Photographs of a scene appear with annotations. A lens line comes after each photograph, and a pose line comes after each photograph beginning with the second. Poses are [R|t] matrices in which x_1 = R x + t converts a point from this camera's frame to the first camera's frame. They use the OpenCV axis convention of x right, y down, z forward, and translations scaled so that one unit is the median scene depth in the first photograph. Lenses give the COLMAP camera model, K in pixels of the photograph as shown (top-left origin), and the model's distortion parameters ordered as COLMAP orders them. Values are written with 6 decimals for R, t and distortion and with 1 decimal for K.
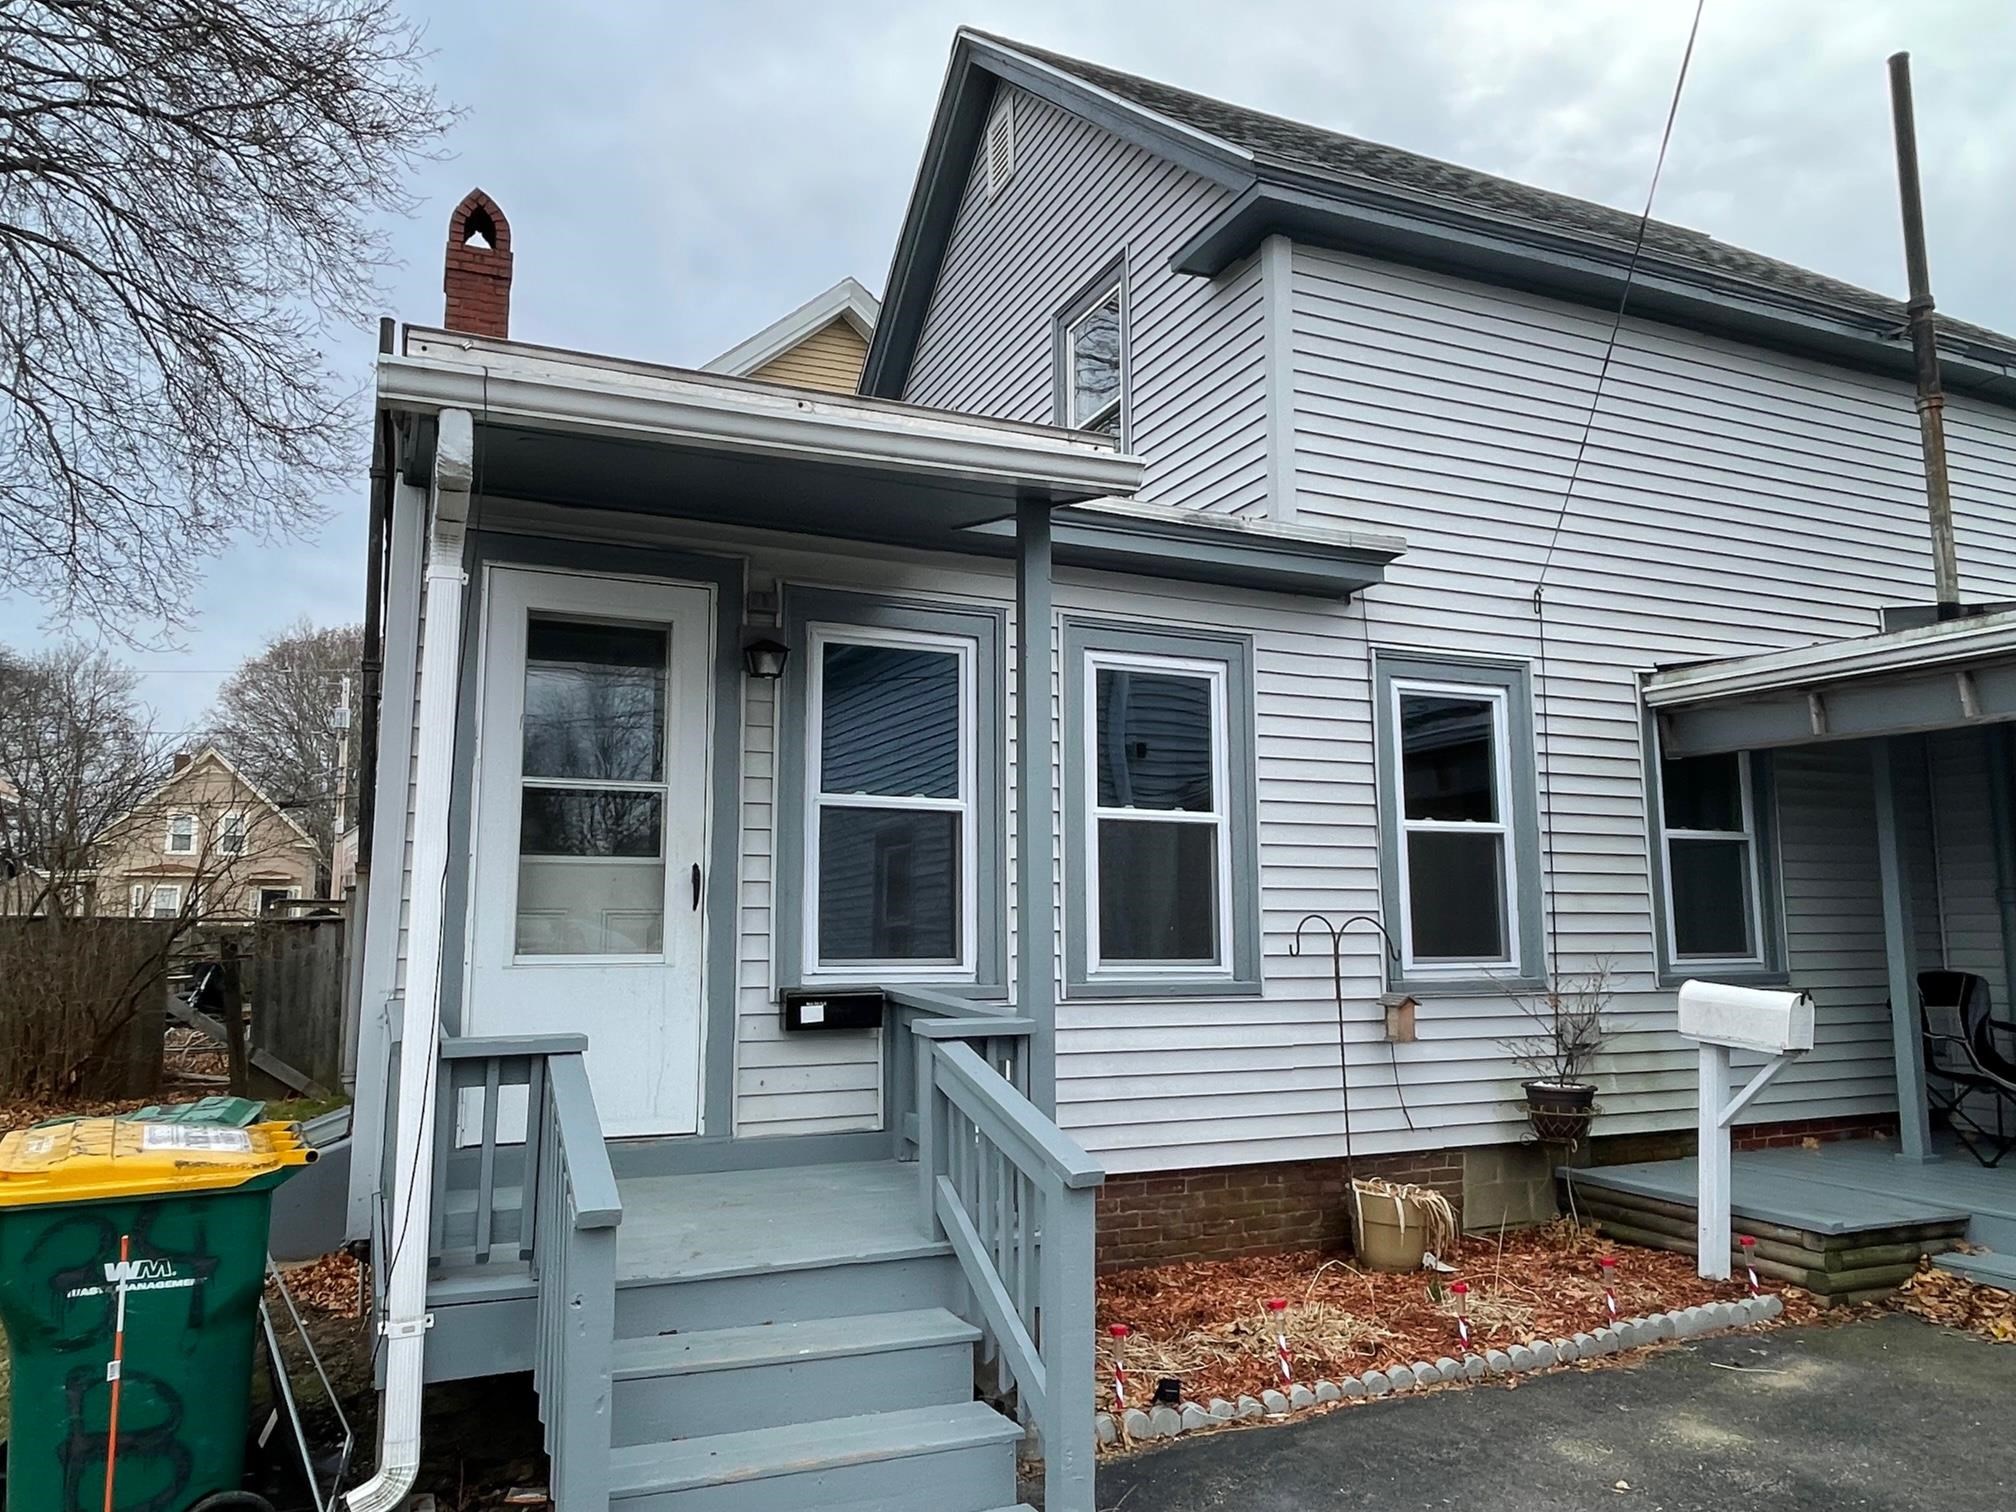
lens RADIAL K [[1389.0, 0, 994.7], [0, 1389.0, 749.9], [0, 0, 1]] dist [0.004834, -0.010518]
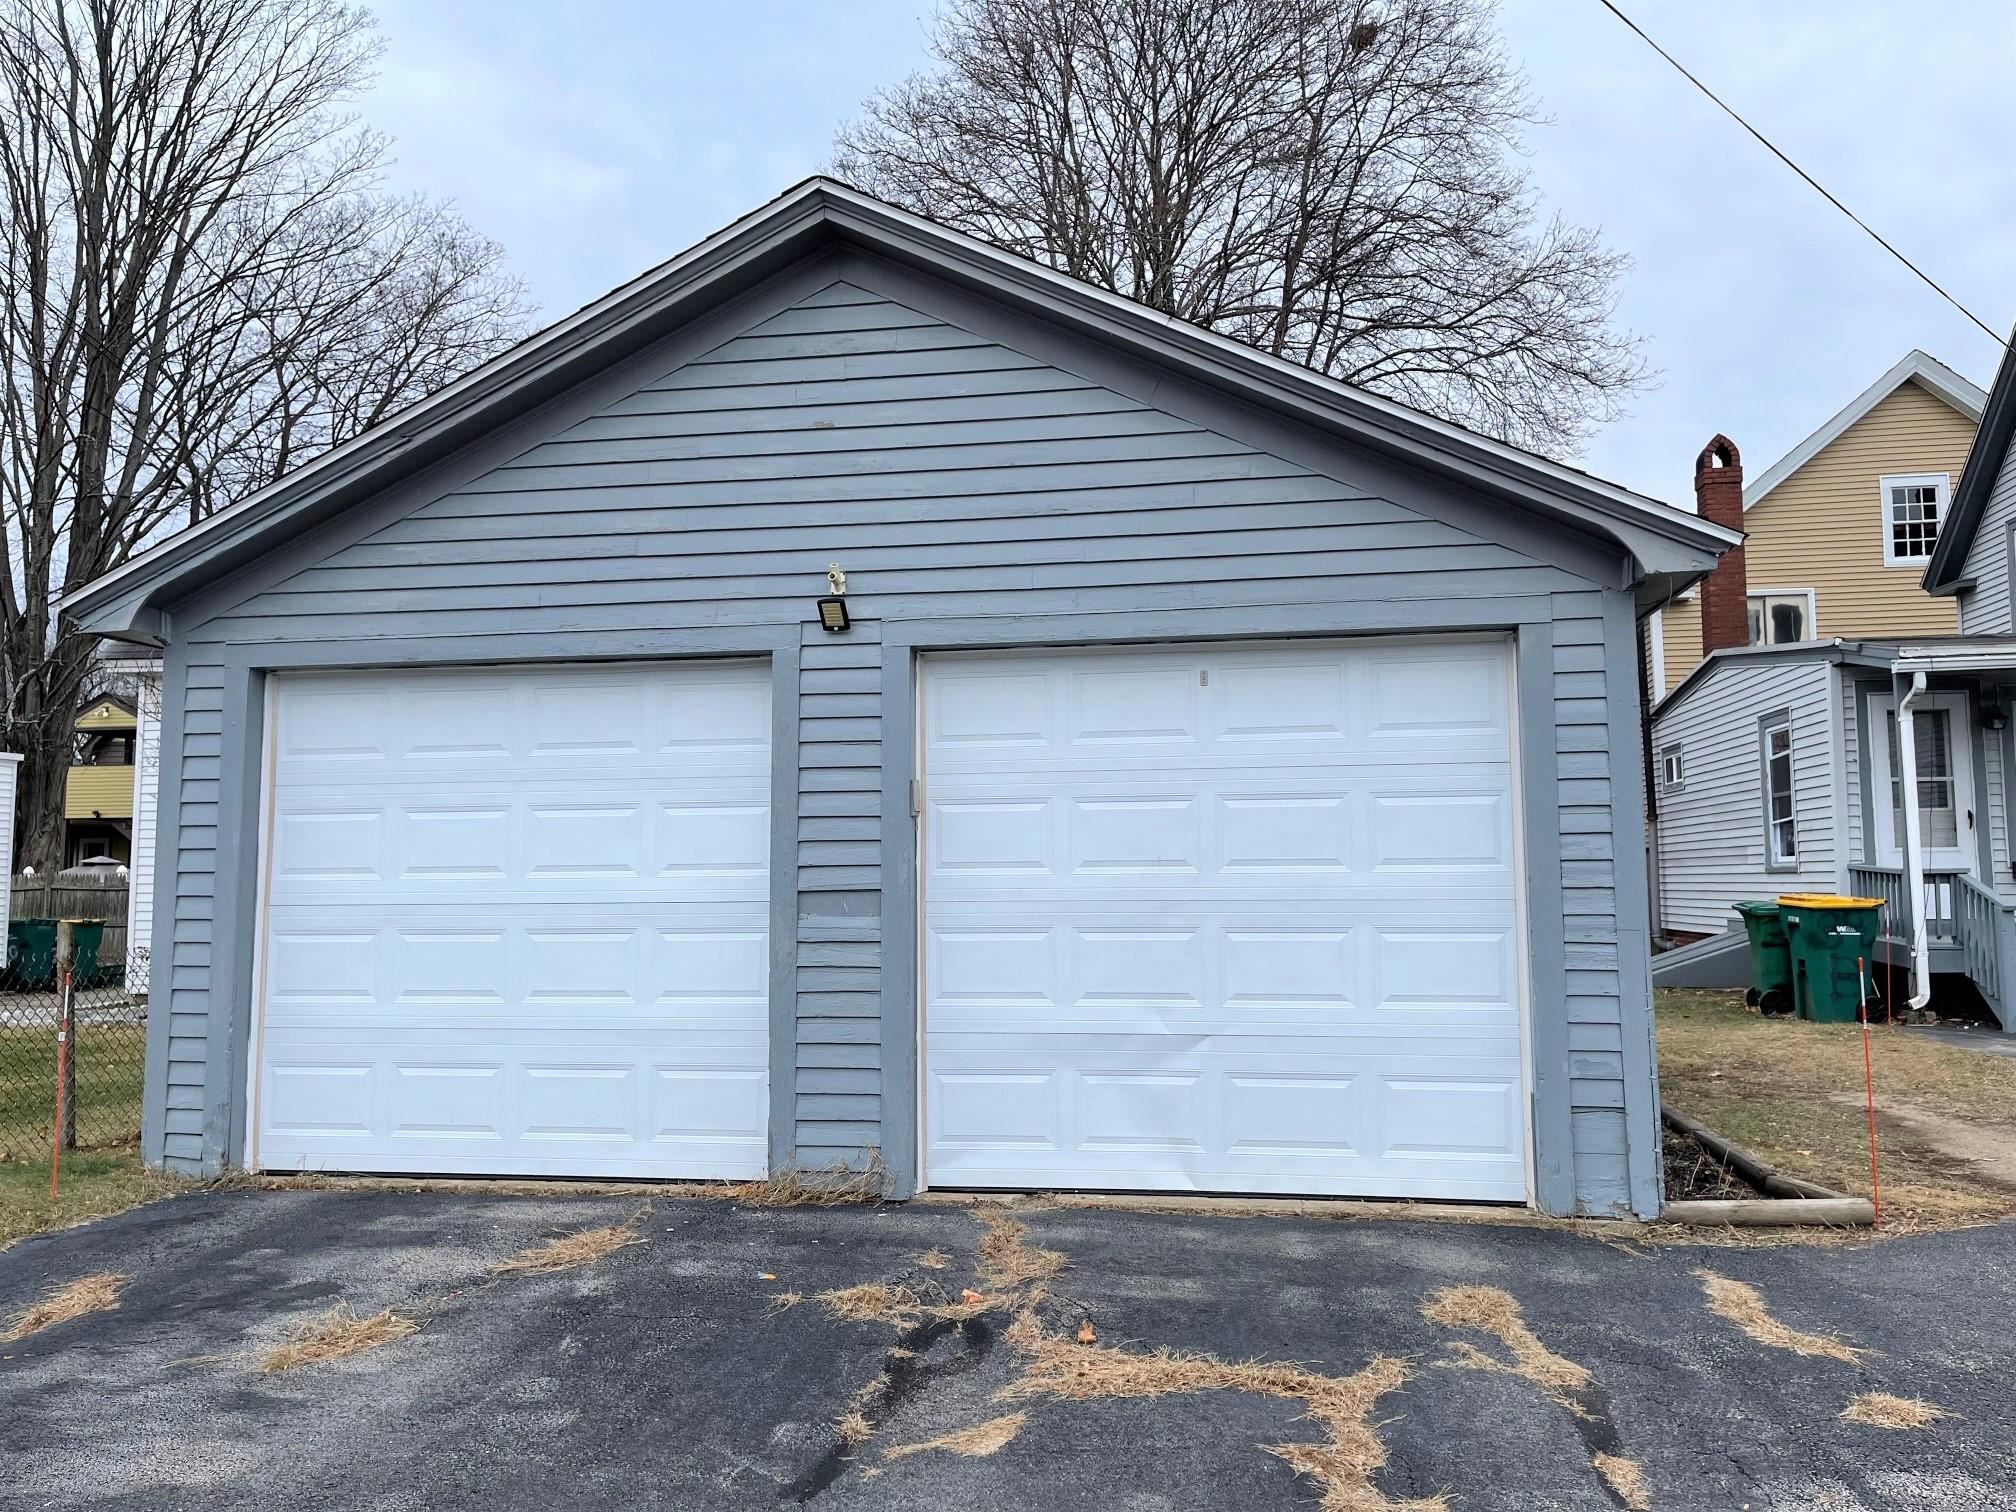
lens RADIAL K [[1548.4, 0, 994.8], [0, 1548.4, 772.9], [0, 0, 1]] dist [0.077776, -0.078872]
pose [[0.845468, -0.045027, -0.532124, -0.159369], [0.075721, 0.996479, 0.035991, -0.178871], [0.528630, -0.070723, 0.845901, -1.893667]]
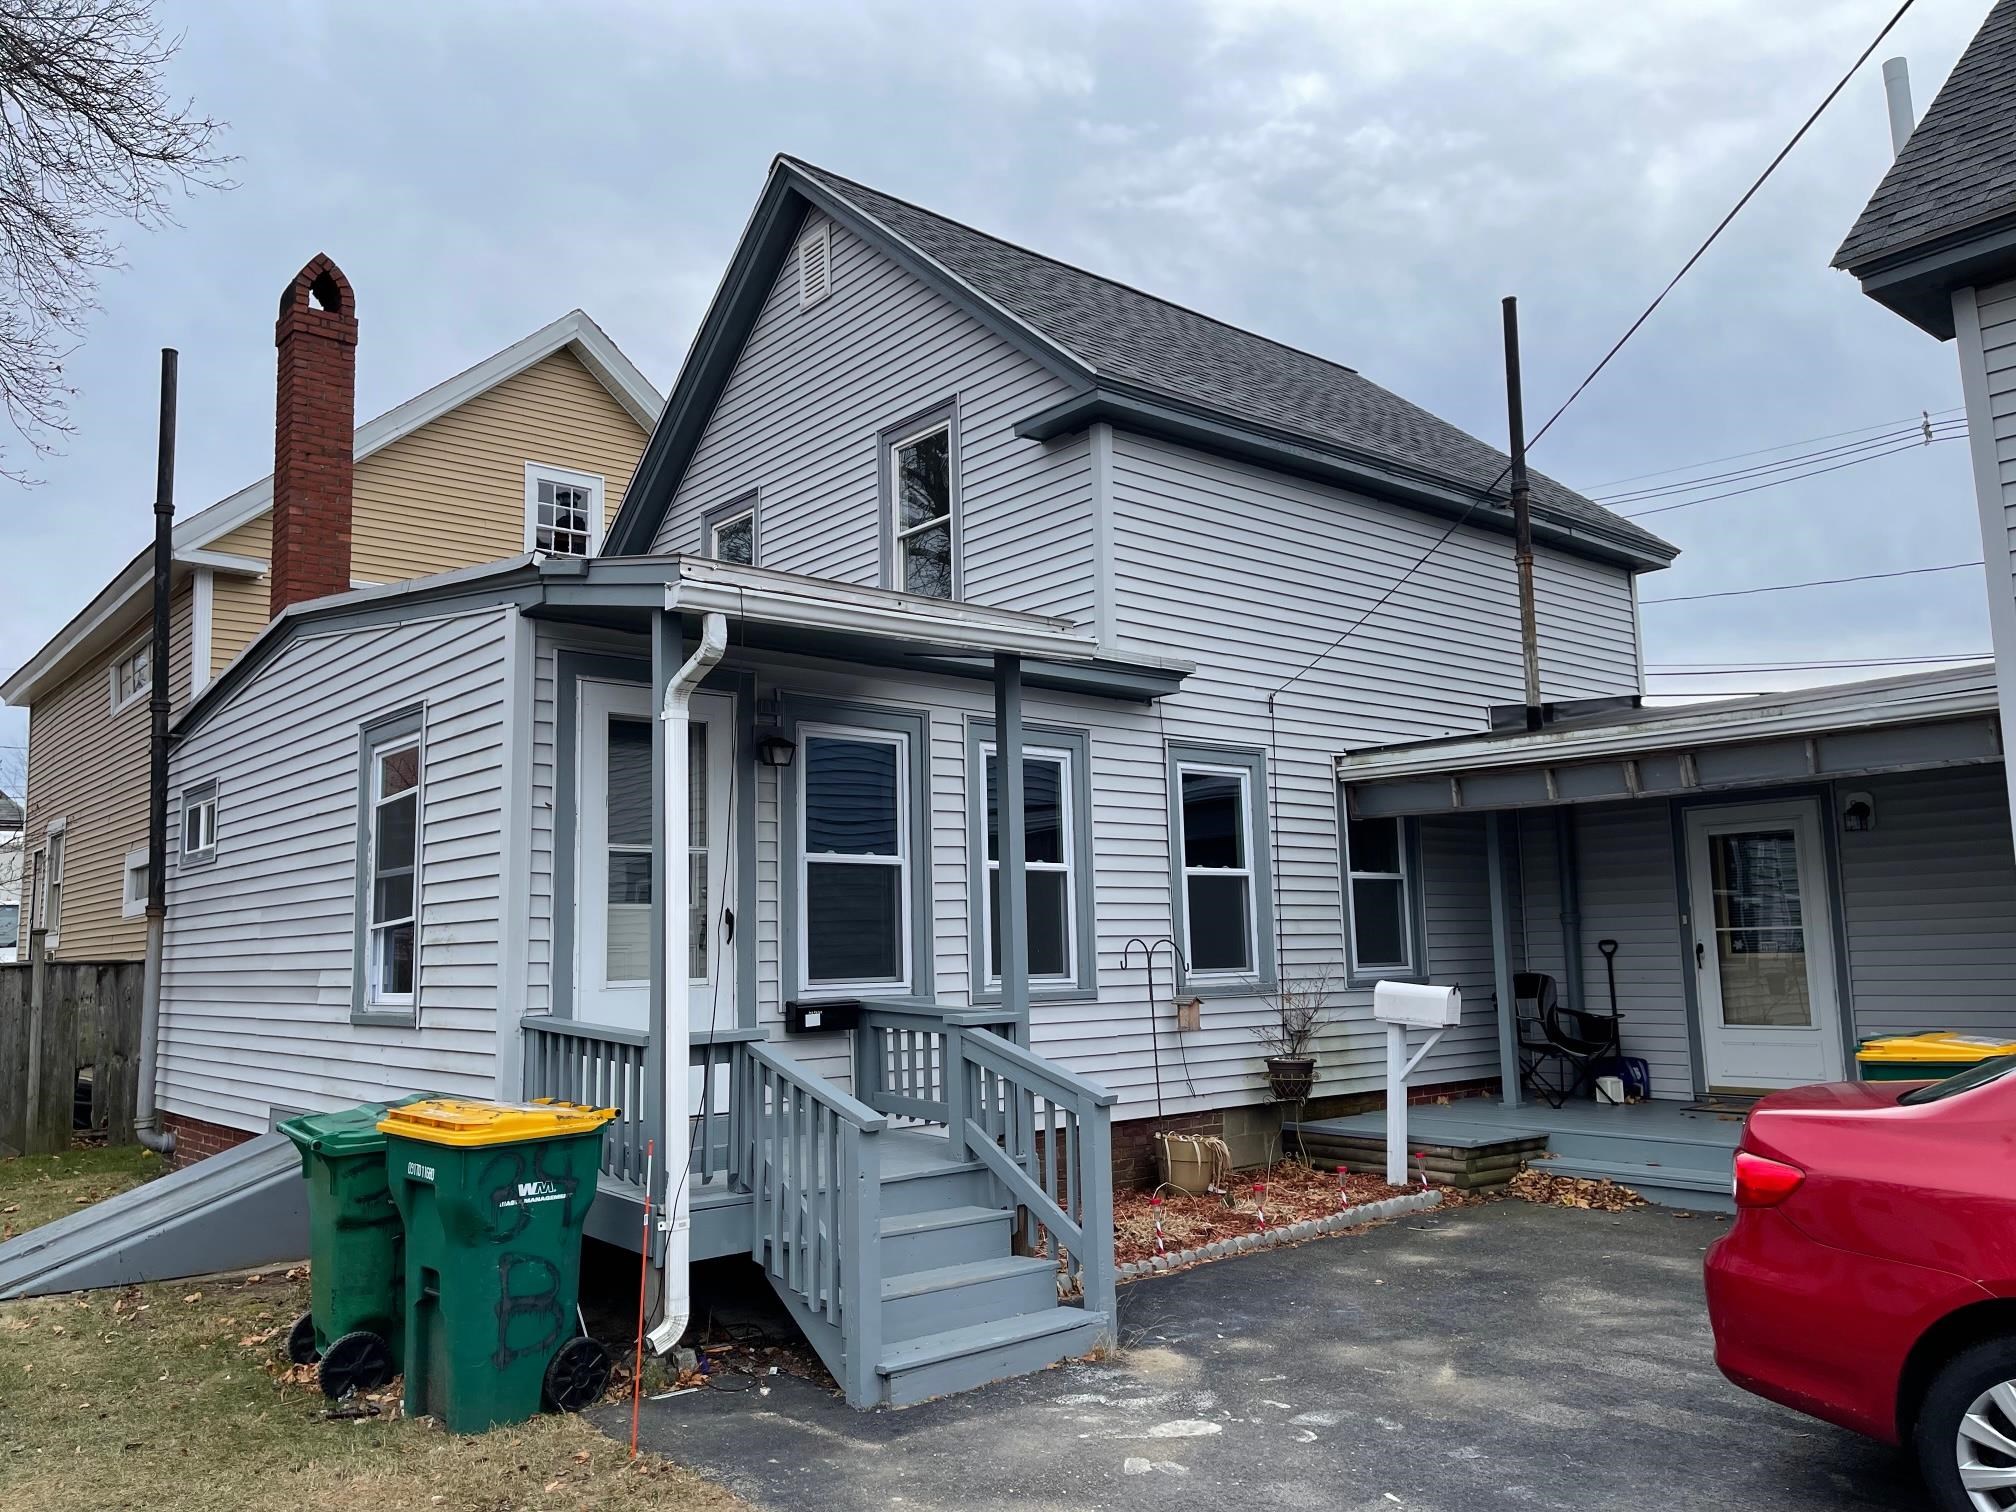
lens RADIAL K [[1548.4, 0, 1021.1], [0, 1548.4, 755.1], [0, 0, 1]] dist [0.077776, -0.078872]
pose [[0.953319, 0.018565, 0.301394, -0.341527], [-0.017826, 0.999828, -0.005202, -0.052040], [-0.301439, -0.000414, 0.953486, -0.420179]]
